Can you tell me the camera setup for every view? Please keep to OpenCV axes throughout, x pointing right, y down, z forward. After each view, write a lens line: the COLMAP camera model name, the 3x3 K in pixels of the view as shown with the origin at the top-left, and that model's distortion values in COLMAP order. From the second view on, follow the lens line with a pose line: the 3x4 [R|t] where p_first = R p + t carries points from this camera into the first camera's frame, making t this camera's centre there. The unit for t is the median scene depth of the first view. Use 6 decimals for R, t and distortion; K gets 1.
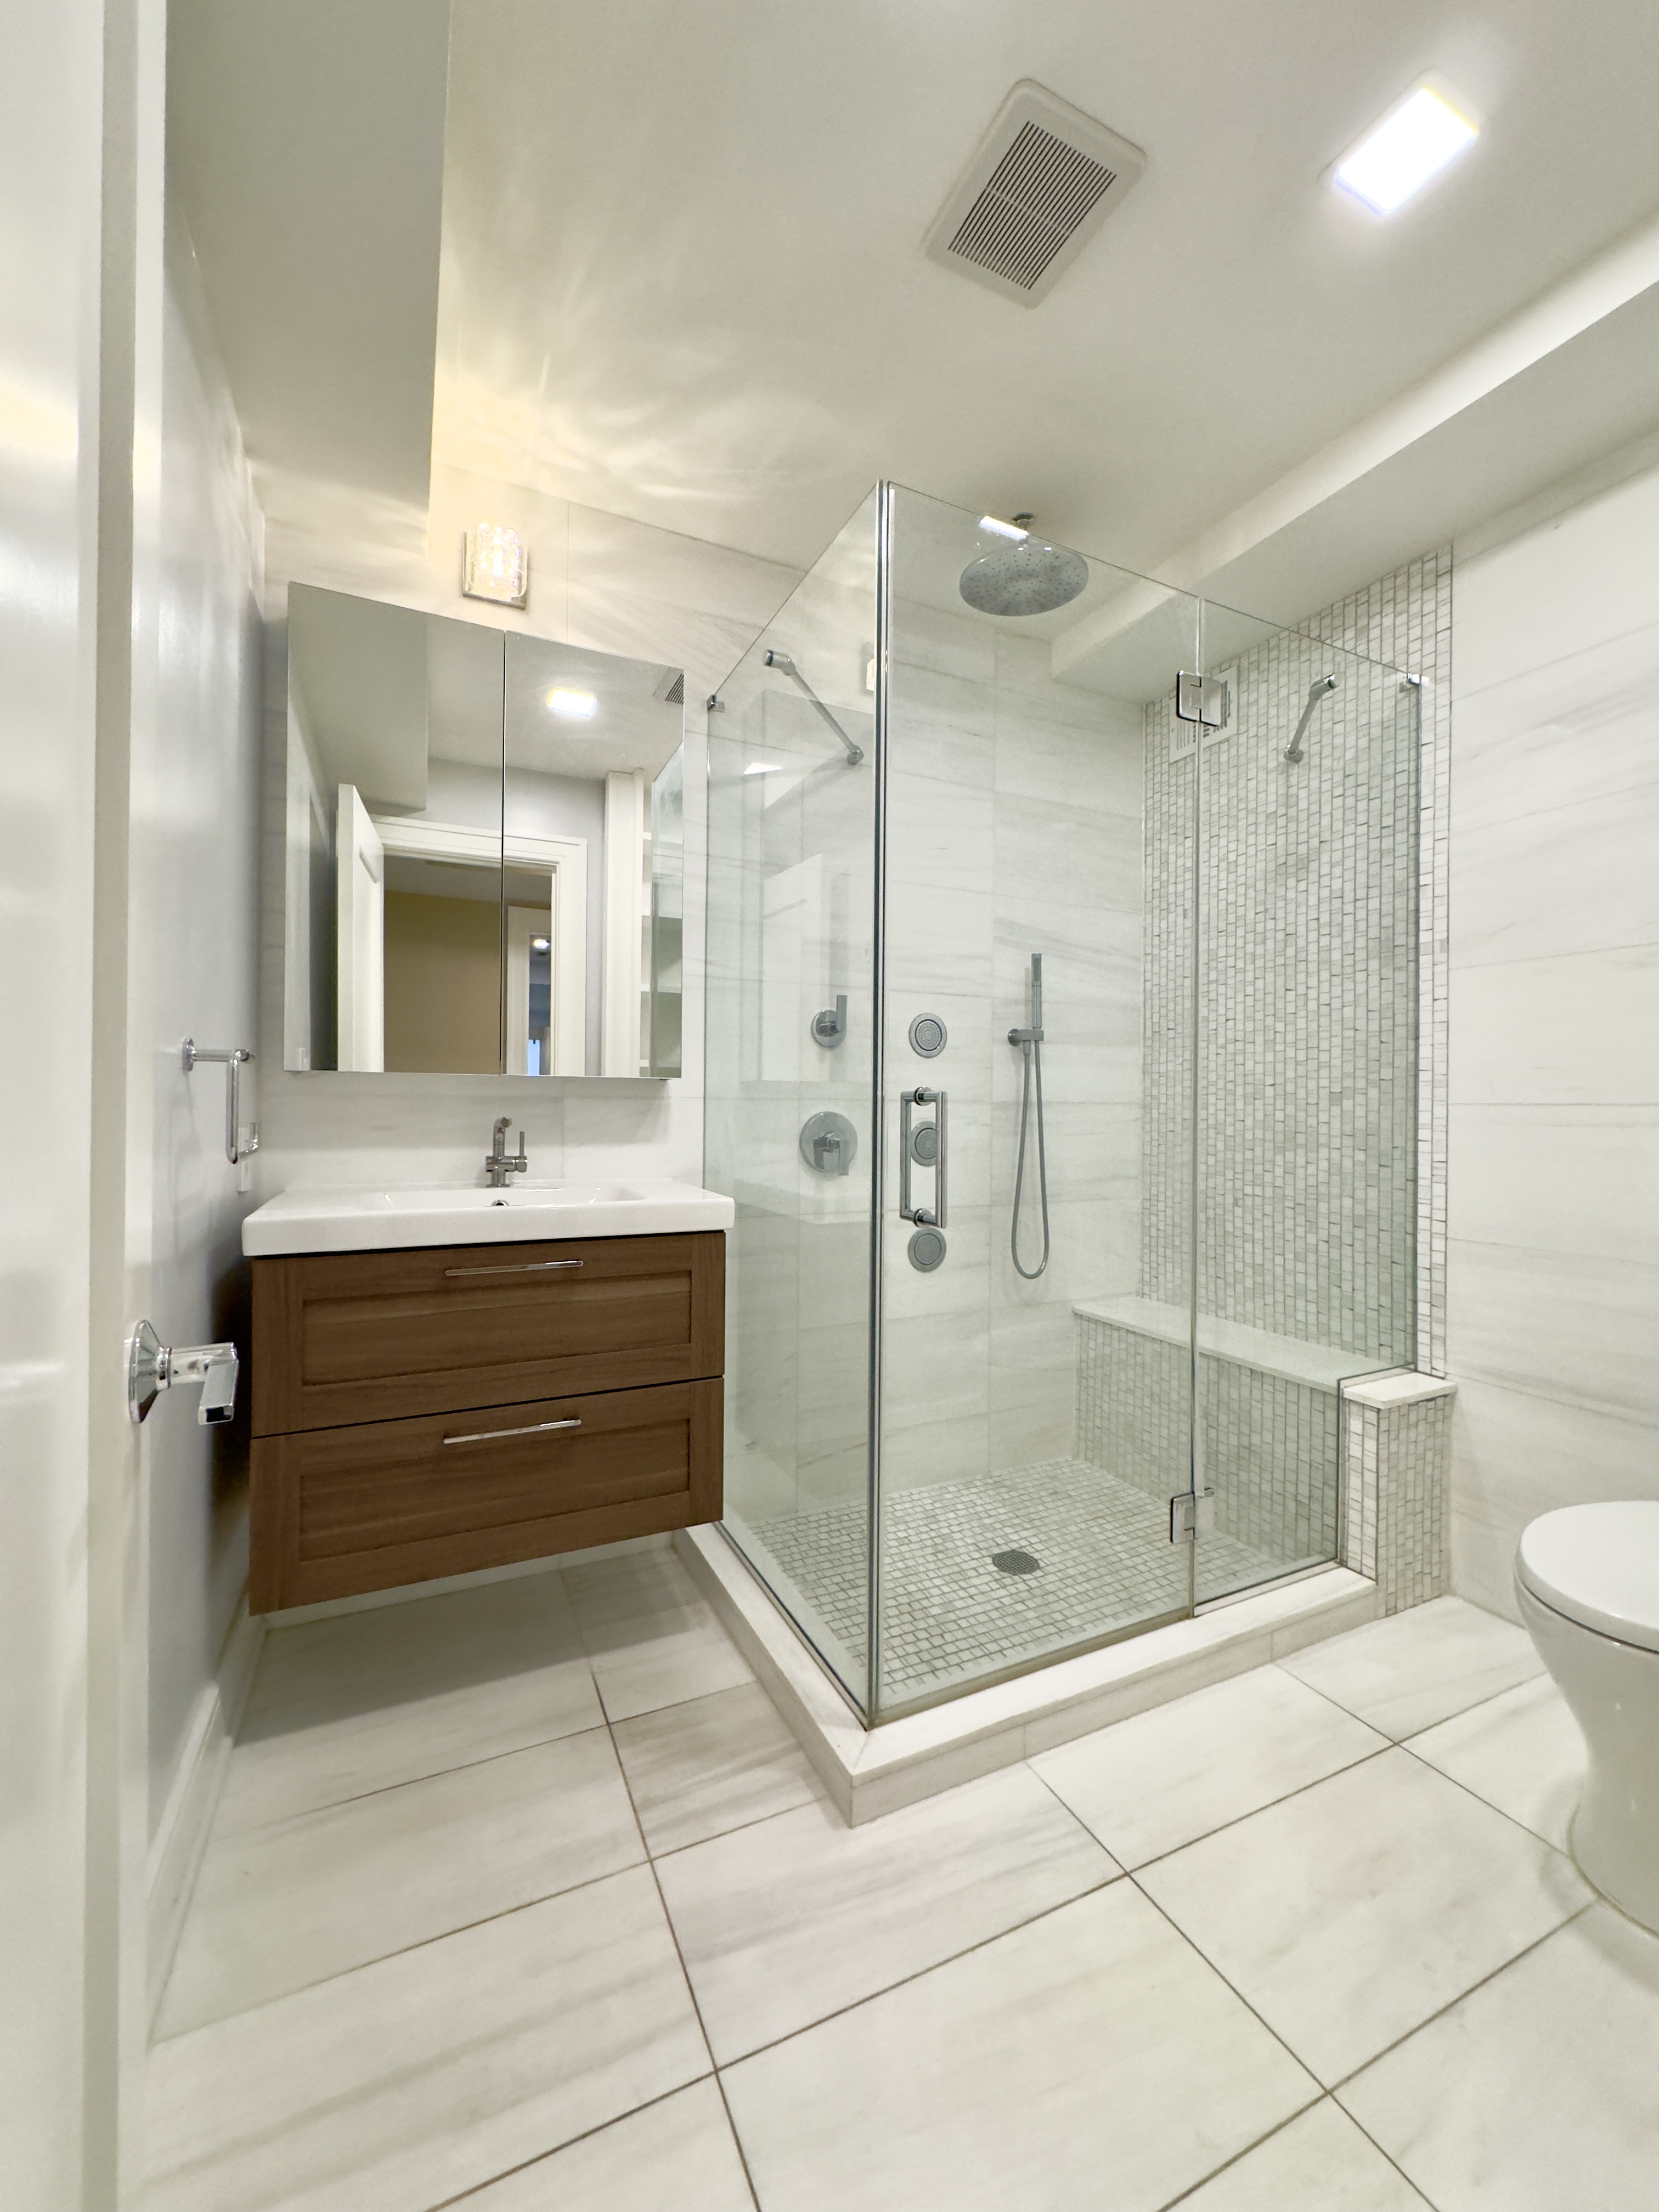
lens RADIAL K [[892.7, 0, 832.0], [0, 892.7, 1103.4], [0, 0, 1]] dist [-0.000222, 0.000308]
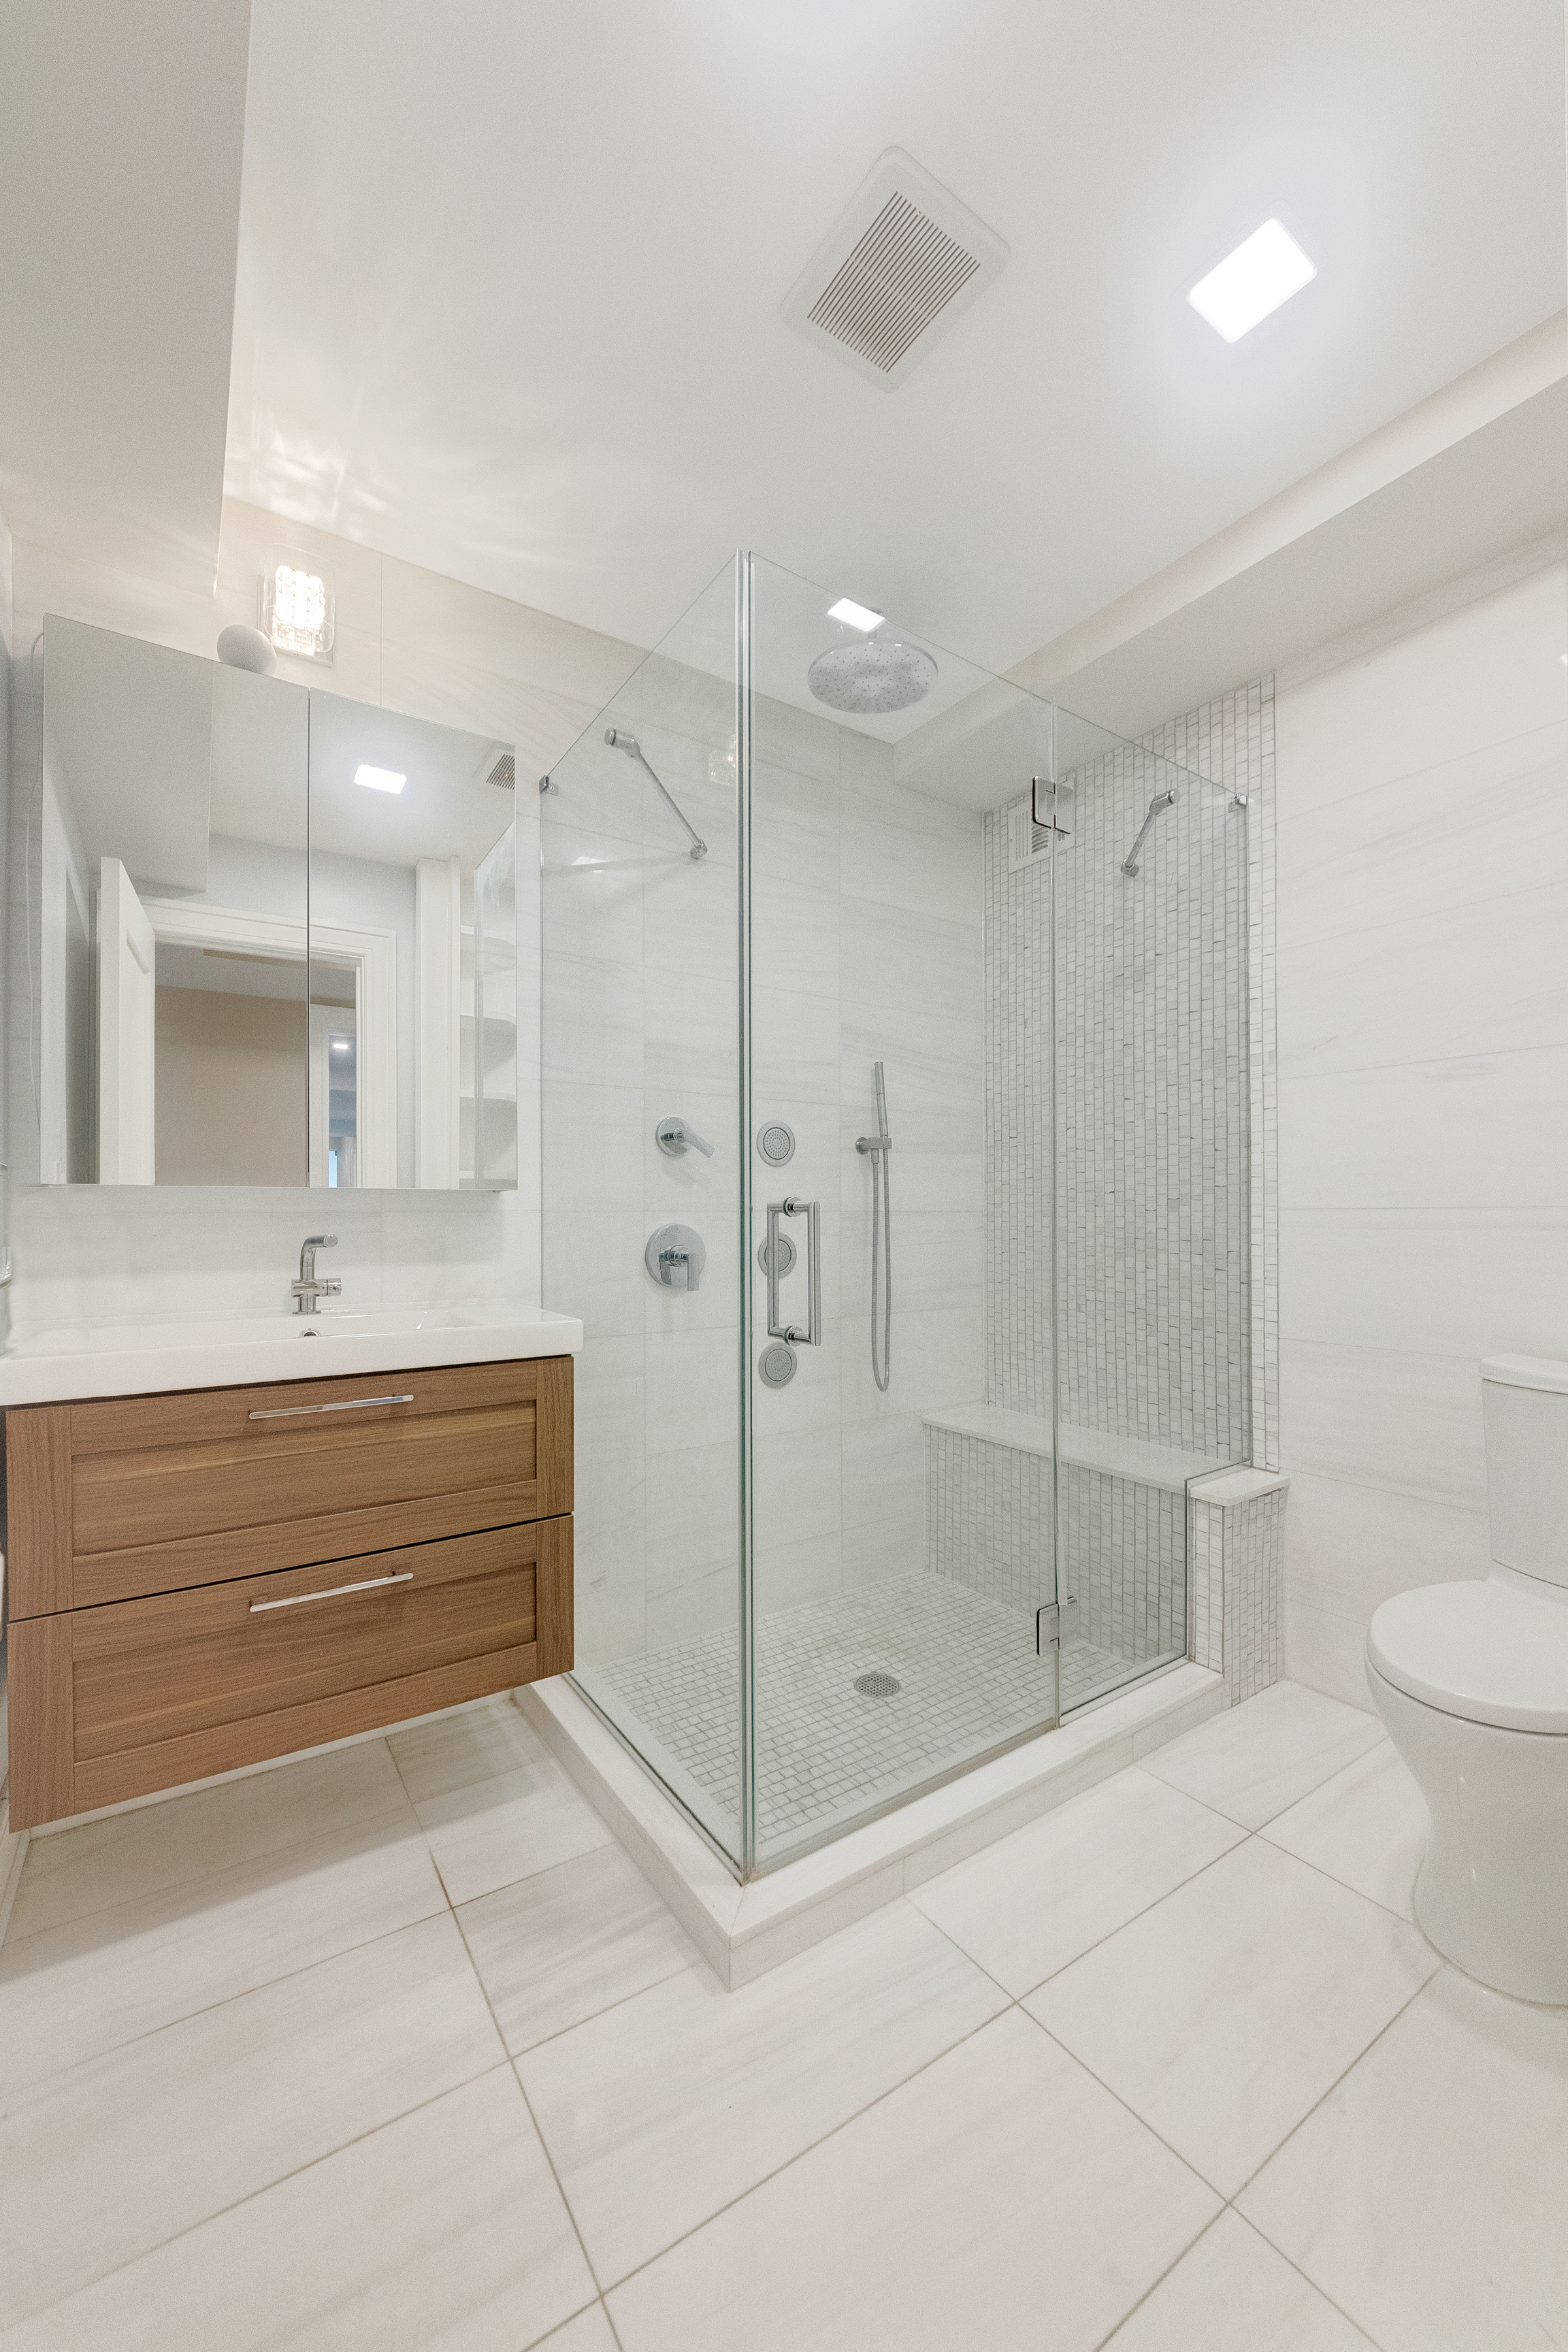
lens RADIAL K [[907.2, 0, 785.6], [0, 907.2, 1213.8], [0, 0, 1]] dist [-0.006189, -0.000363]
pose [[0.989289, -0.011577, 0.145513, -0.031542], [0.011777, 0.999931, -0.000509, -0.000038], [-0.145497, 0.002218, 0.989356, 0.037817]]
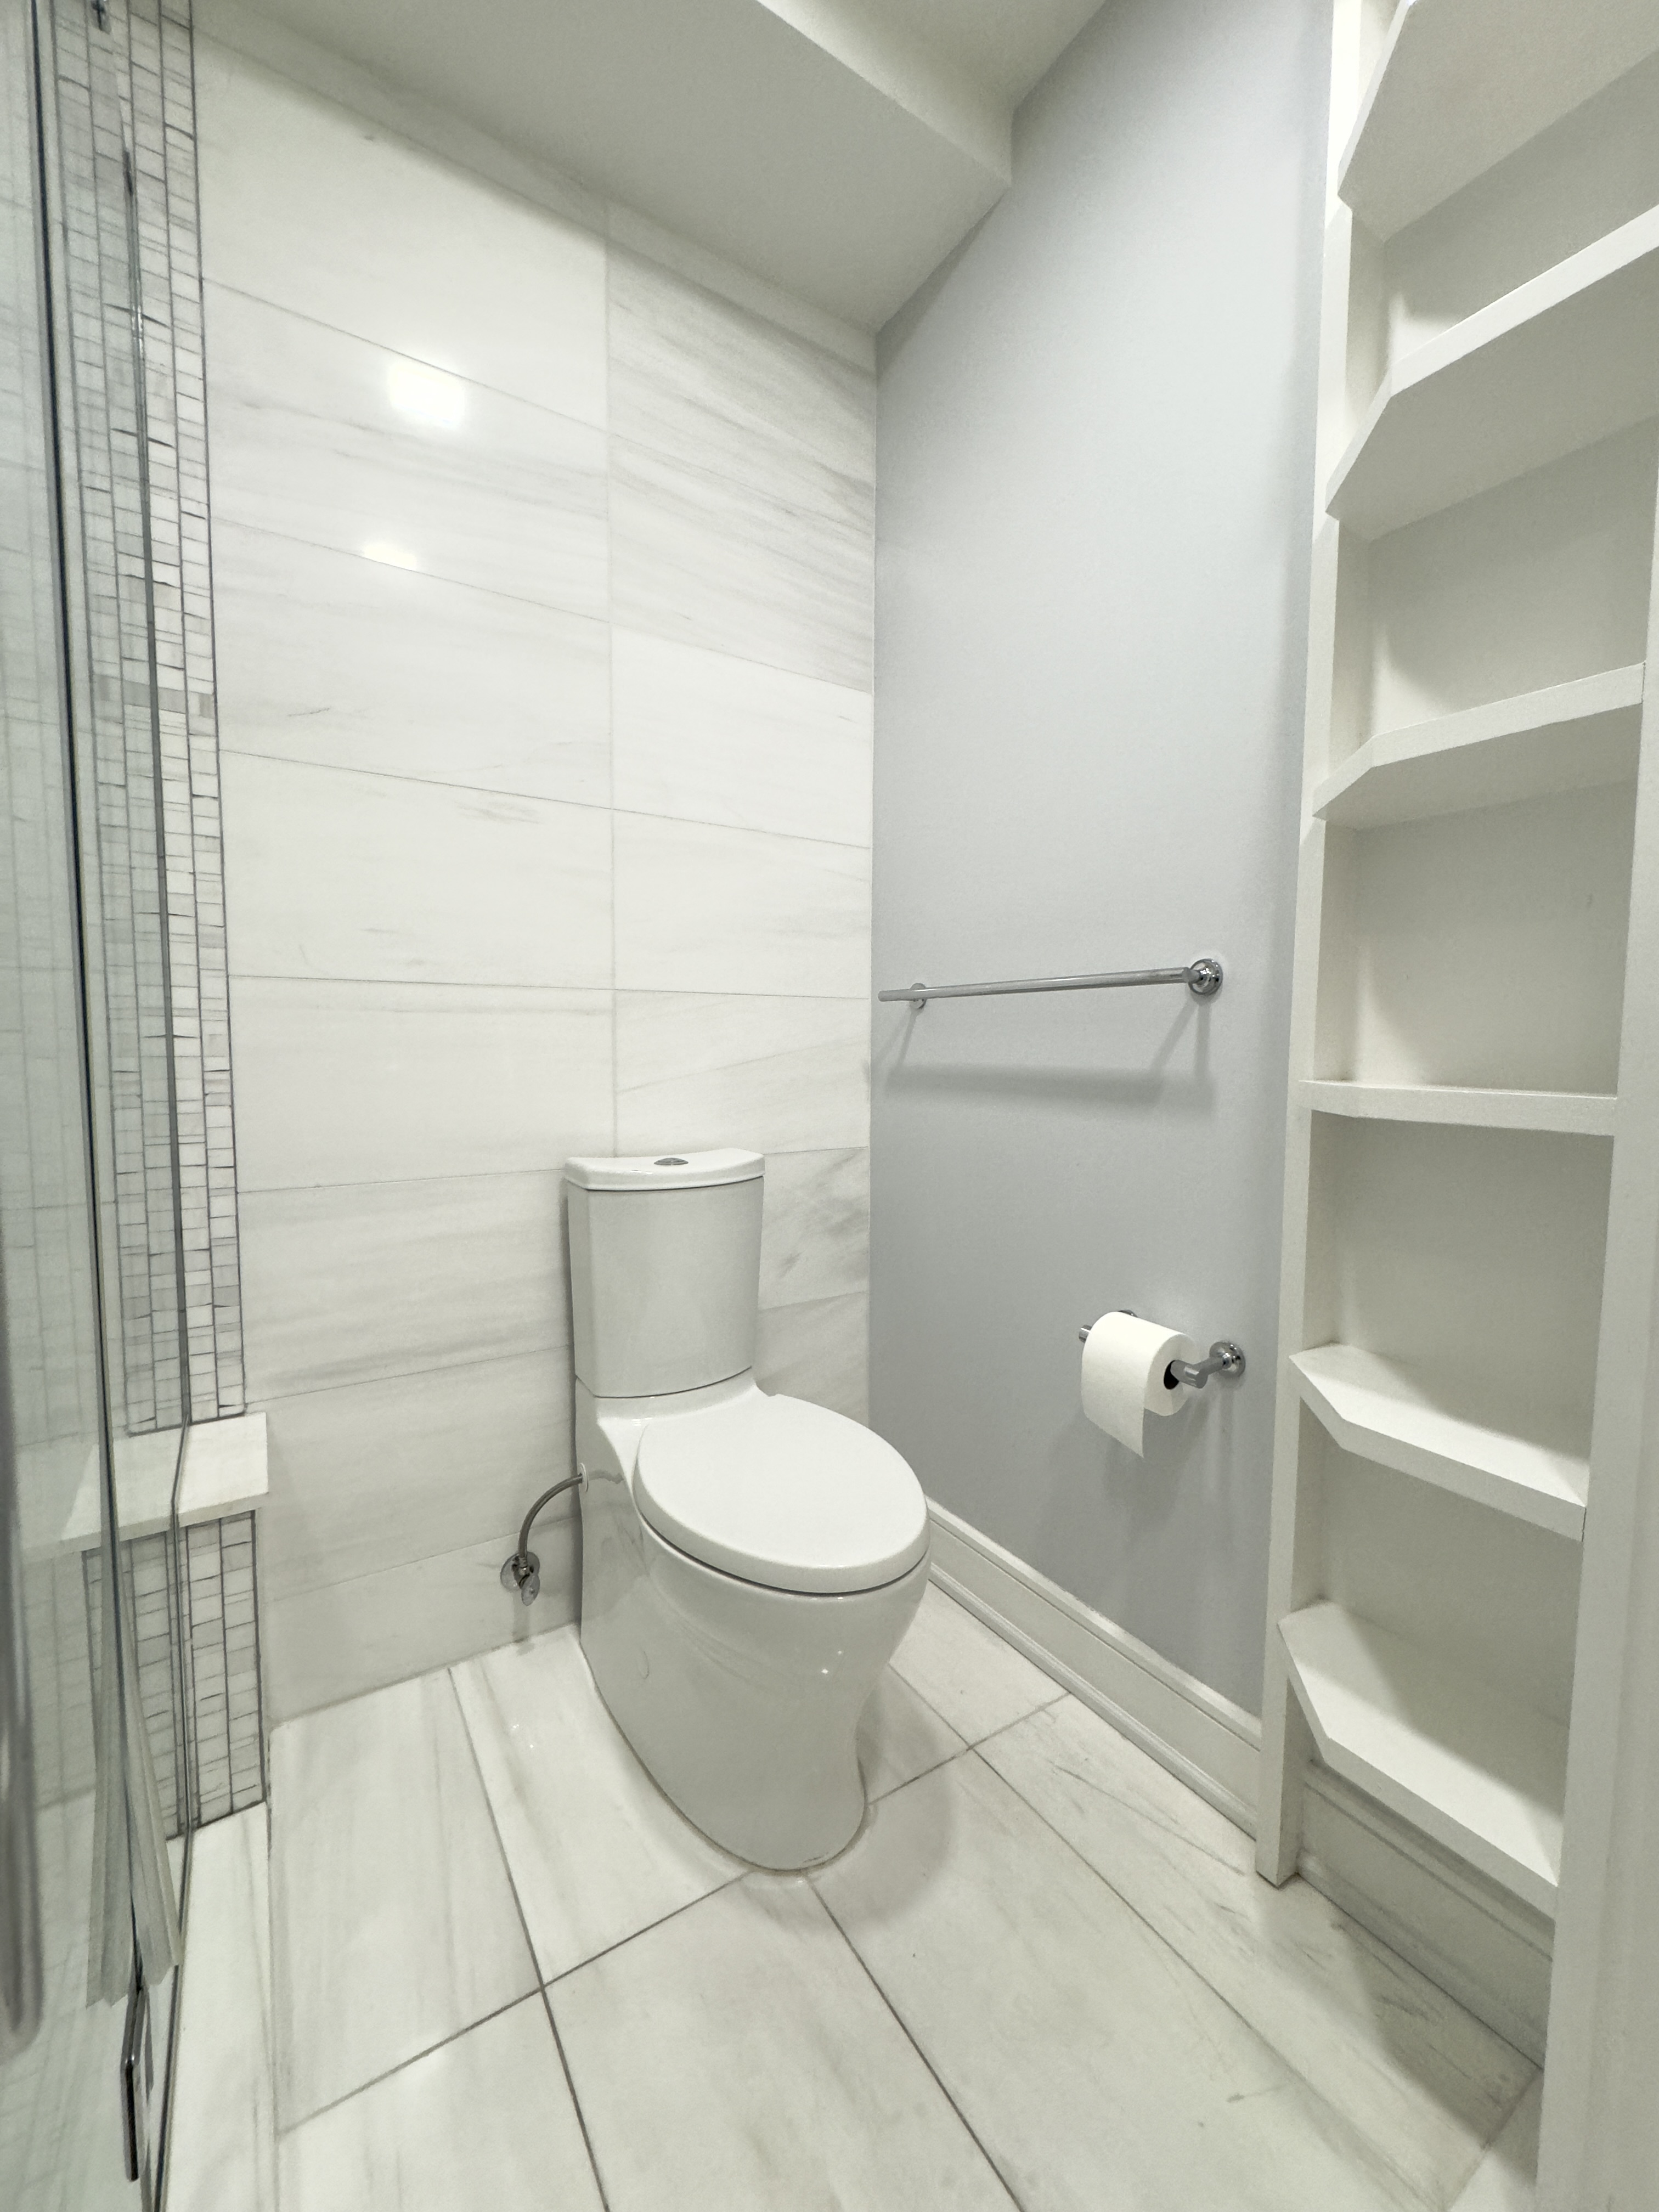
lens RADIAL K [[892.7, 0, 833.6], [0, 892.7, 1097.7], [0, 0, 1]] dist [-0.000222, 0.000308]
pose [[-0.131070, -0.076905, 0.988386, 0.024520], [-0.008842, 0.997038, 0.076405, 0.033046], [-0.991334, 0.001275, -0.131361, 0.654703]]
